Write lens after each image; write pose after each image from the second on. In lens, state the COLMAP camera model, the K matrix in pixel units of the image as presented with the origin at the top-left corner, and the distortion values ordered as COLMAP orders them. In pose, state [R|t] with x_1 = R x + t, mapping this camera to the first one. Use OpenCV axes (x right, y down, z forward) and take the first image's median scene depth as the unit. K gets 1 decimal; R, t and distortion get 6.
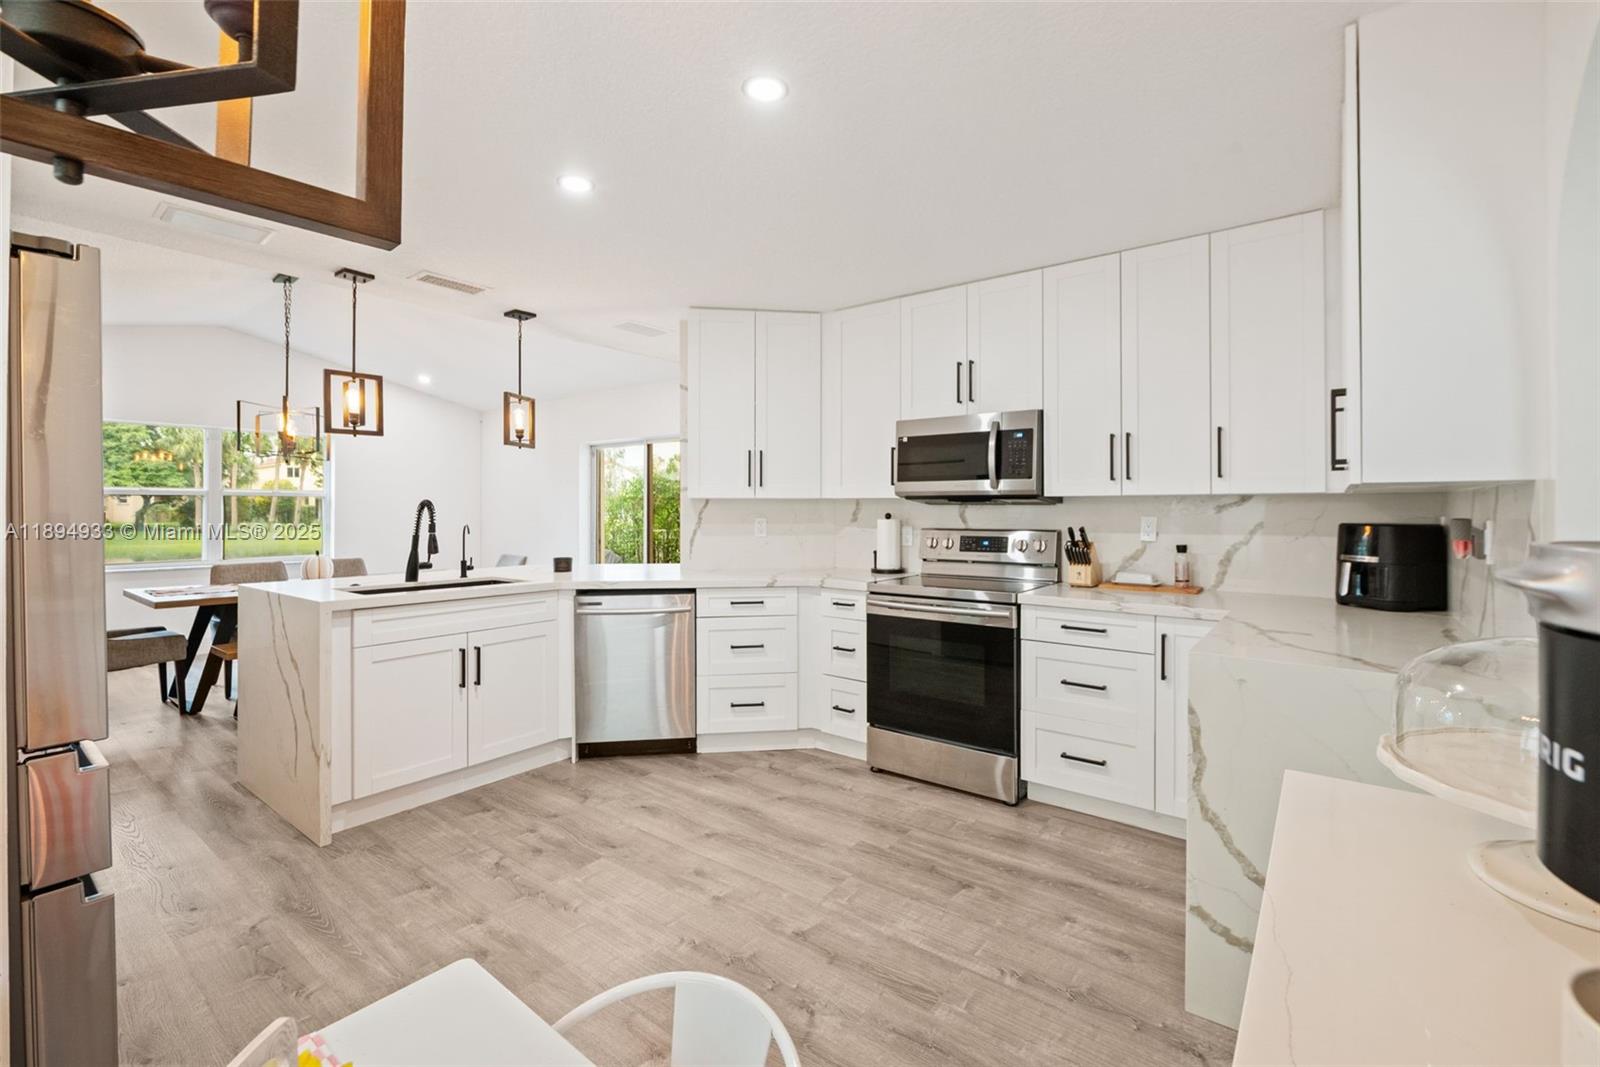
lens RADIAL K [[704.4, 0, 802.3], [0, 704.4, 521.3], [0, 0, 1]] dist [-0.000424, -0.008819]
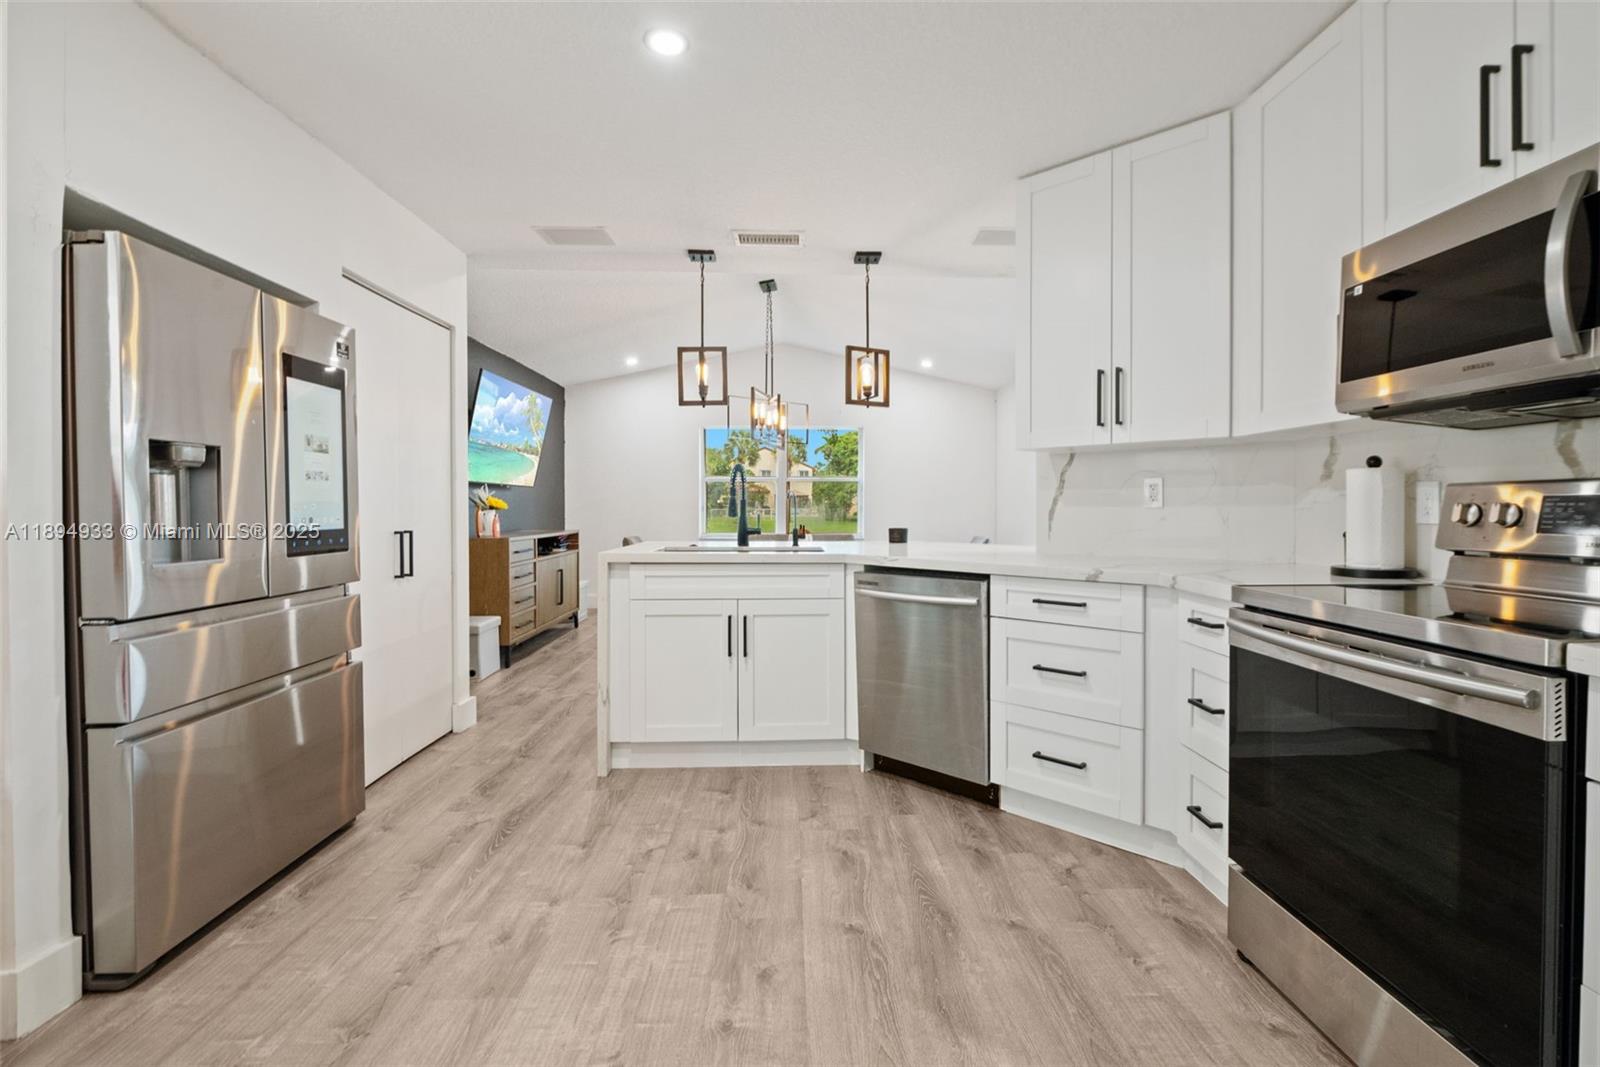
lens RADIAL K [[704.4, 0, 802.3], [0, 704.4, 521.3], [0, 0, 1]] dist [-0.000424, -0.008819]
pose [[0.635503, 0.016055, -0.771931, 0.281406], [-0.013669, 0.999861, 0.009542, 0.039674], [0.771977, 0.004488, 0.635635, 0.426807]]
